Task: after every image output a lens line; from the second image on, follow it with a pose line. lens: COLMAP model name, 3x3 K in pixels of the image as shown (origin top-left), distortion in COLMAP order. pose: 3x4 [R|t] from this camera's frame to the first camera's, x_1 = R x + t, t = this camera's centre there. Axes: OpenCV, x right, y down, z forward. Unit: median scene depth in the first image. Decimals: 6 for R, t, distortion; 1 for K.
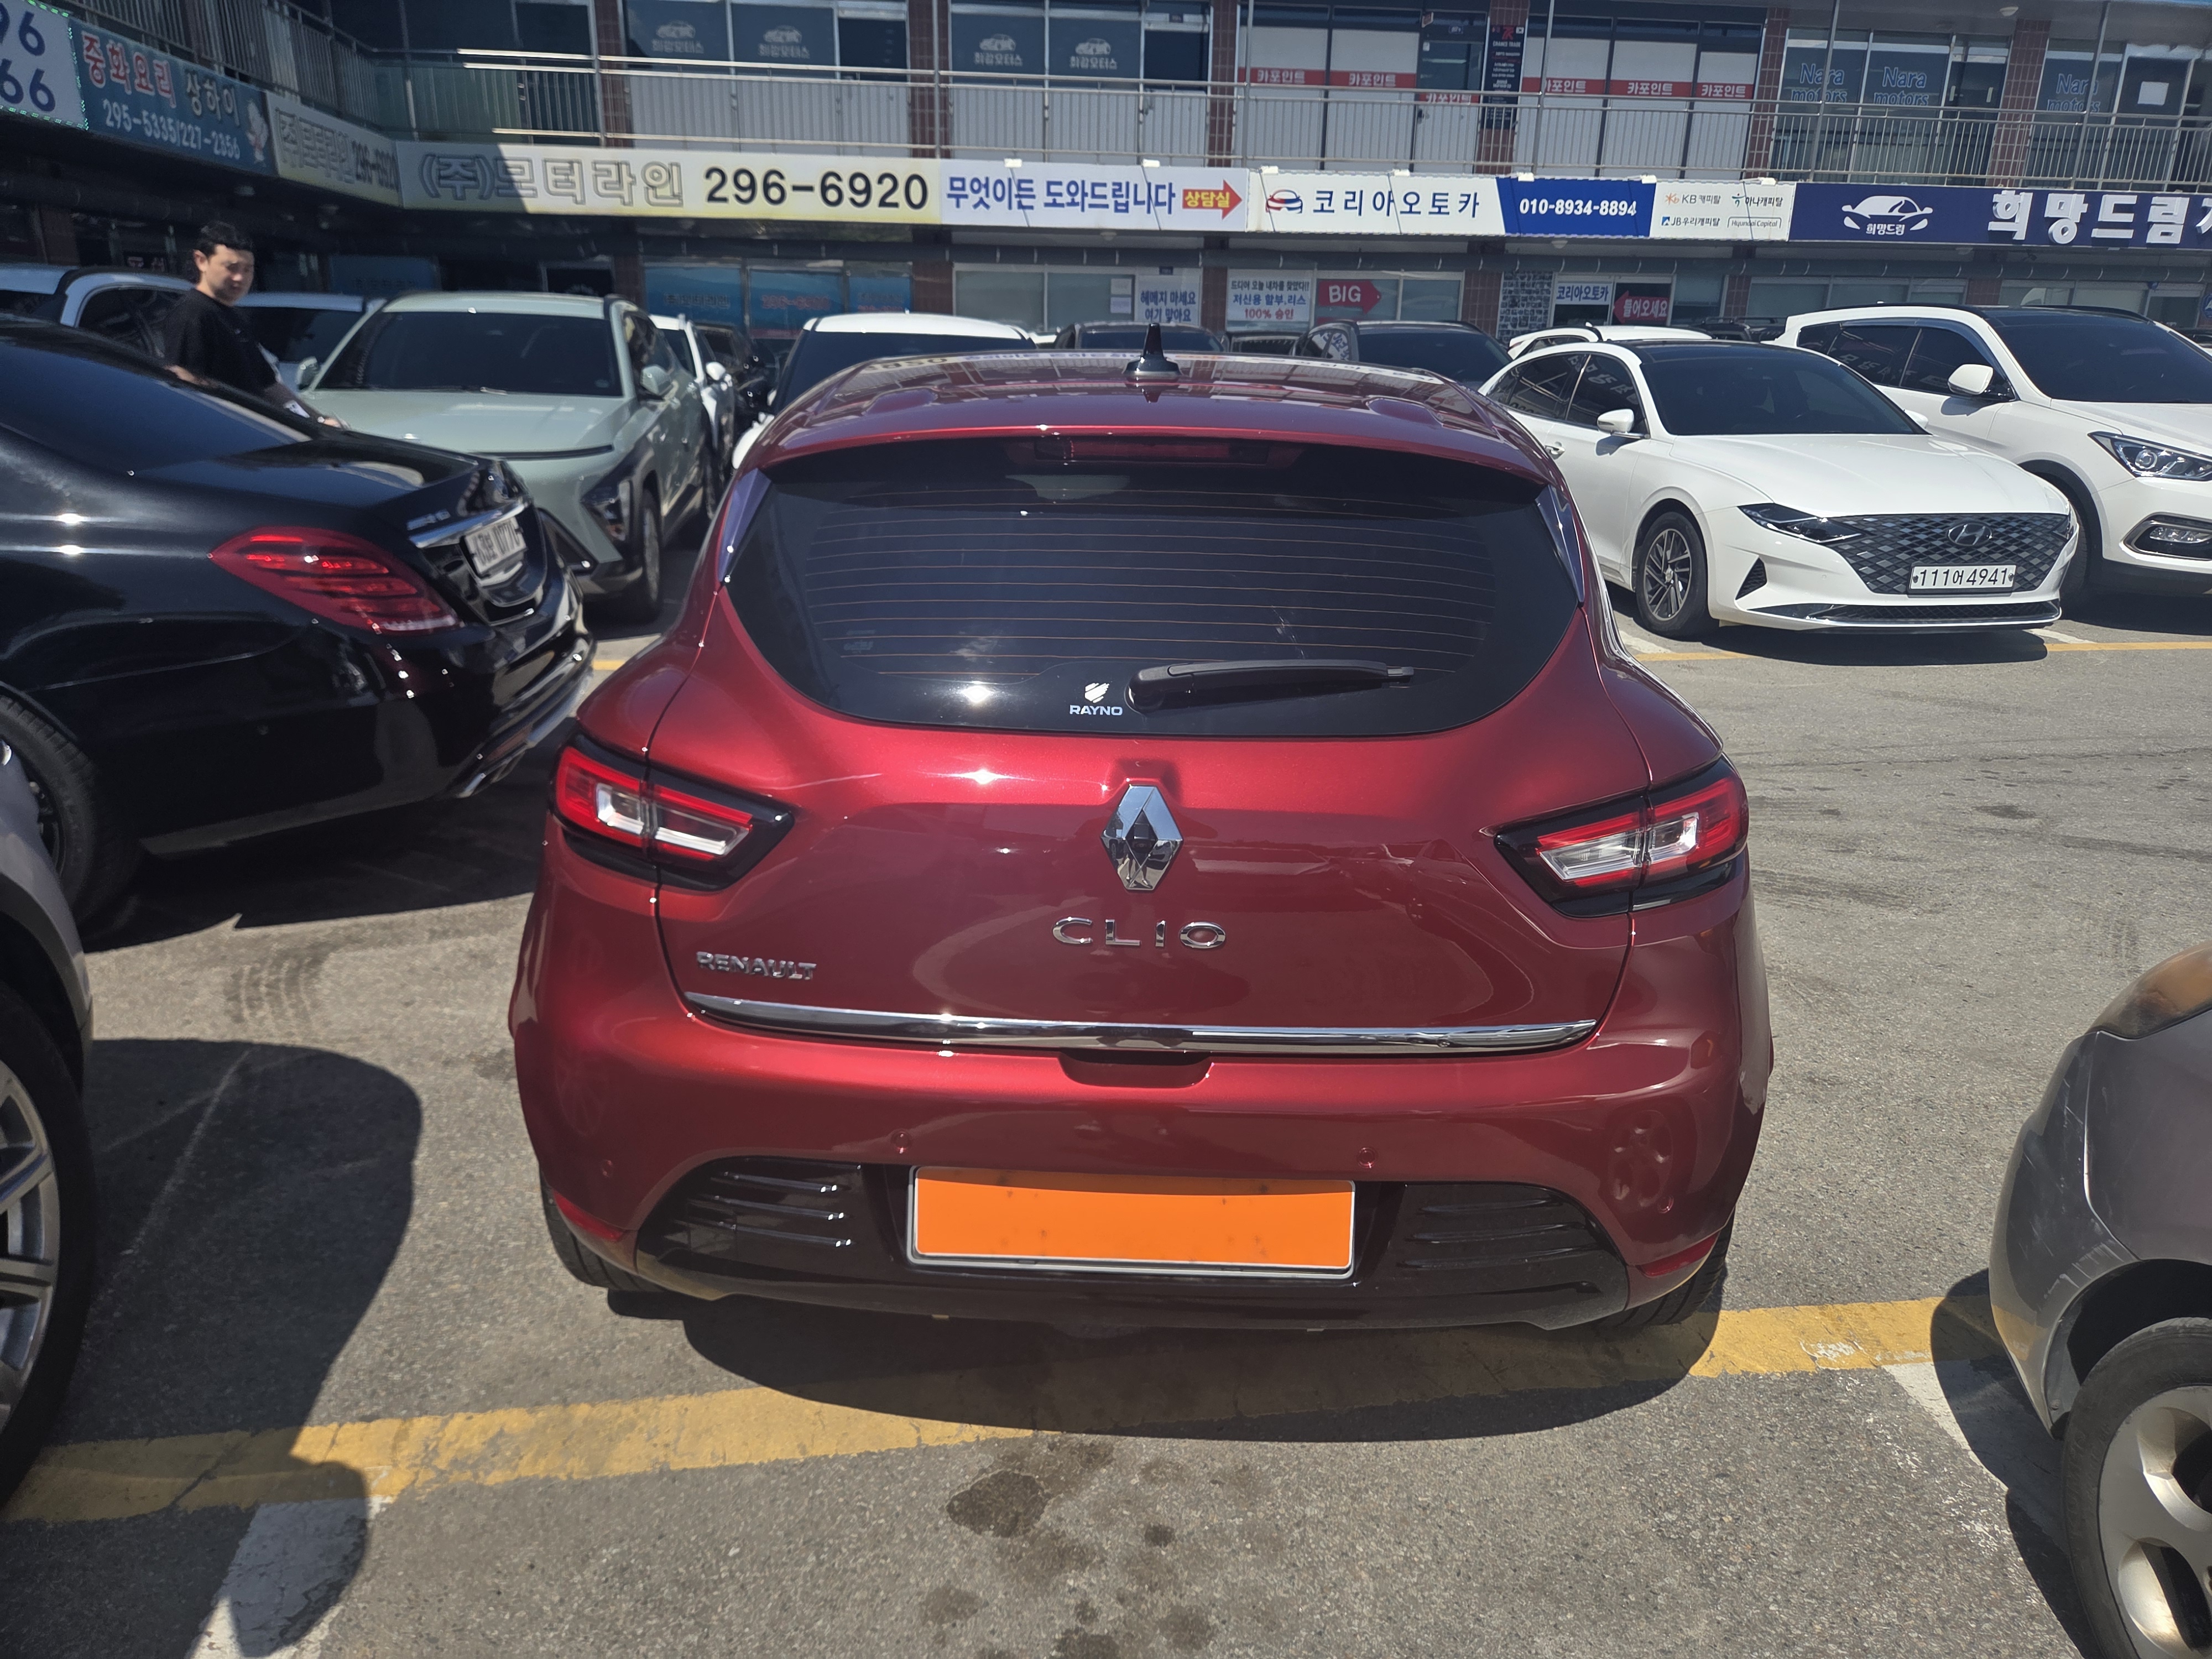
lens RADIAL K [[1505.2, 0, 1099.8], [0, 1505.2, 845.4], [0, 0, 1]] dist [0.055171, -0.049314]
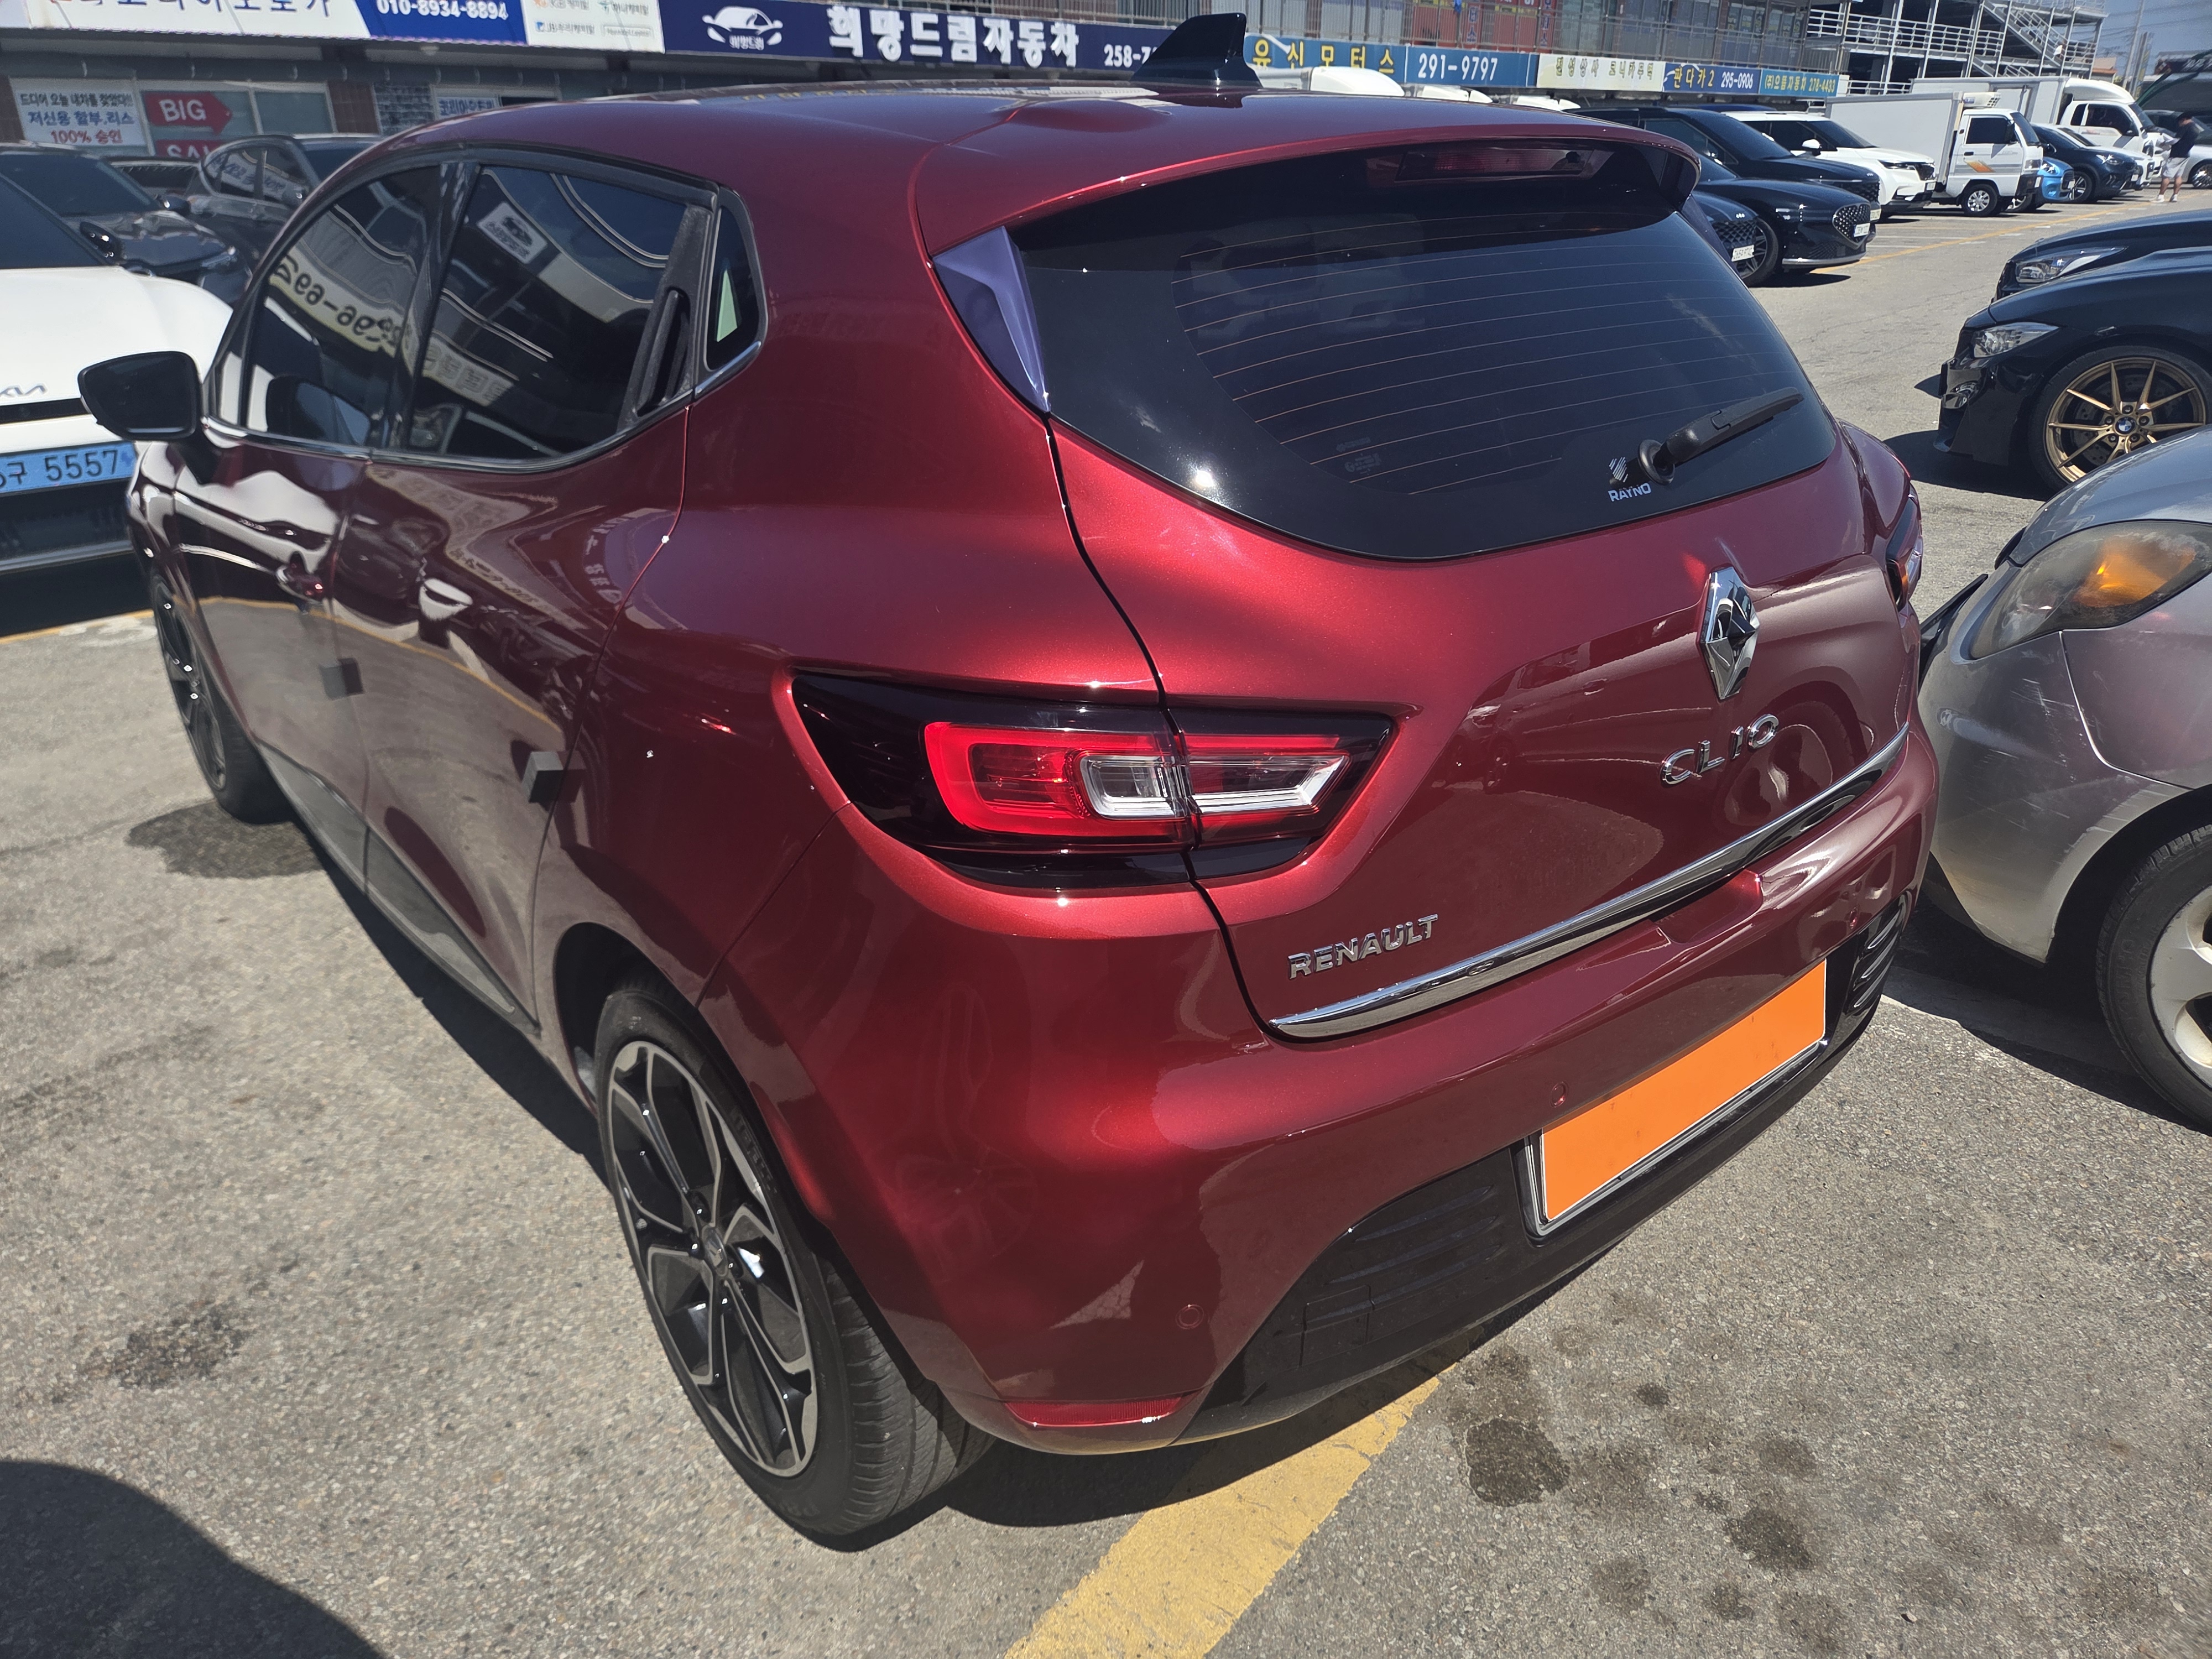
lens RADIAL K [[1505.2, 0, 1099.8], [0, 1505.2, 845.4], [0, 0, 1]] dist [0.055171, -0.049314]
pose [[0.757155, -0.294619, 0.583023, -0.143358], [0.237717, 0.955591, 0.174172, -0.023433], [-0.608446, 0.006720, 0.793567, 0.108827]]
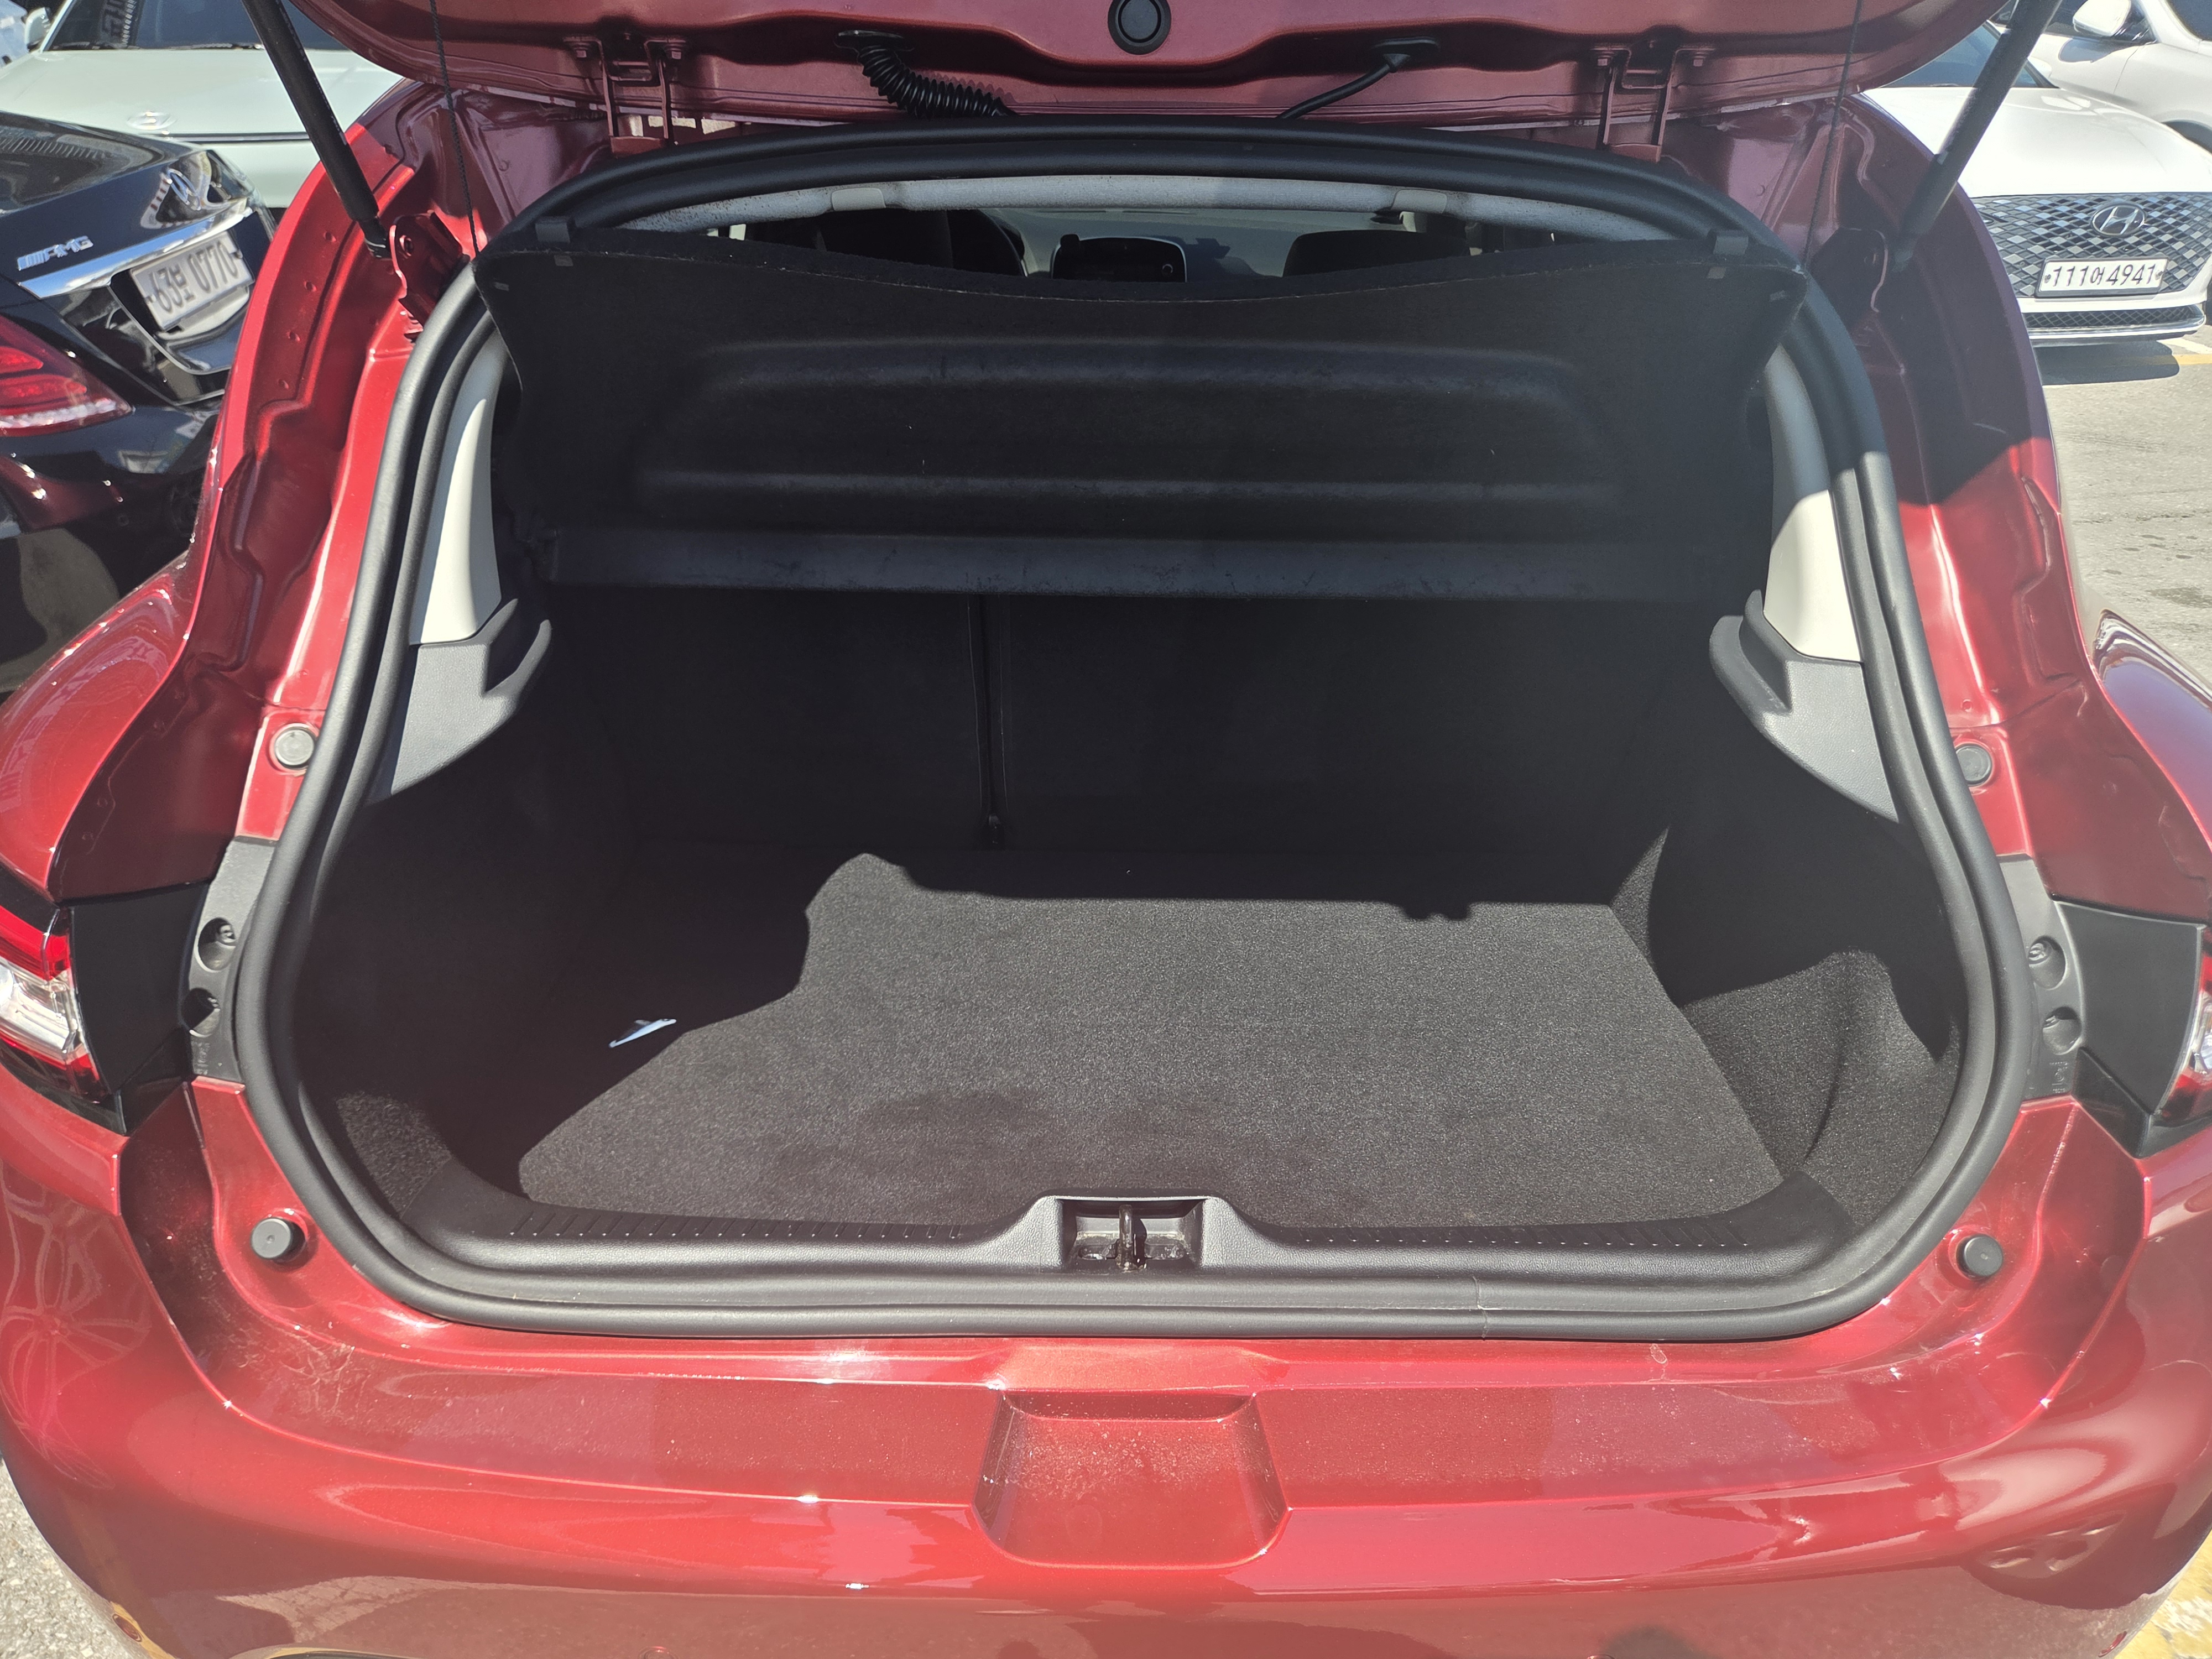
lens RADIAL K [[1518.3, 0, 1098.2], [0, 1518.3, 846.6], [0, 0, 1]] dist [0.021818, -0.020377]
pose [[0.999609, -0.020391, 0.019136, 0.002177], [0.016292, 0.980846, 0.194103, -0.033790], [-0.022728, -0.193715, 0.980794, 0.116115]]
